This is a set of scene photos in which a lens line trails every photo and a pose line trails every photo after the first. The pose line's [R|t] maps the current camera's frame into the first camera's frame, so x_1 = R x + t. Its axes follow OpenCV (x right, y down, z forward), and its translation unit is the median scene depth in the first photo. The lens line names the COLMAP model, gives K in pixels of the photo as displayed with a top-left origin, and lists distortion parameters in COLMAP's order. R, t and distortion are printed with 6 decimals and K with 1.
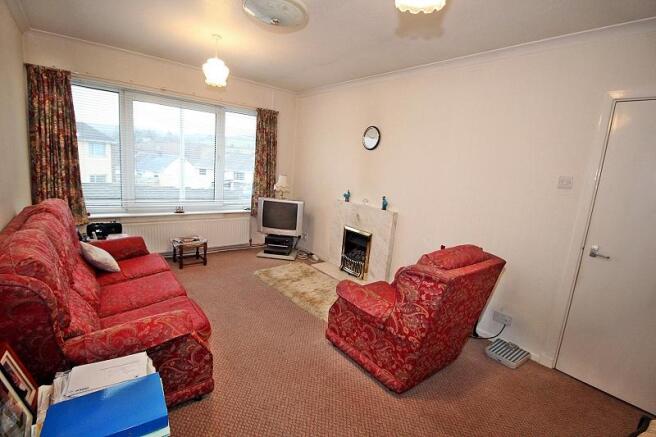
lens RADIAL K [[308.9, 0, 328.0], [0, 308.9, 218.5], [0, 0, 1]] dist [-0.017925, -0.000584]
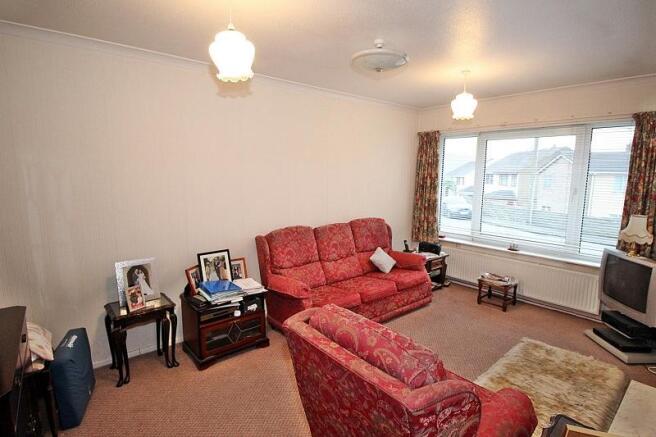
lens RADIAL K [[332.0, 0, 328.0], [0, 332.0, 218.5], [0, 0, 1]] dist [-0.001504, -0.000188]
pose [[0.029548, 0.052157, -0.998202, 0.534783], [-0.188134, 0.981080, 0.045694, -0.058709], [0.981699, 0.186445, 0.038801, 0.436185]]
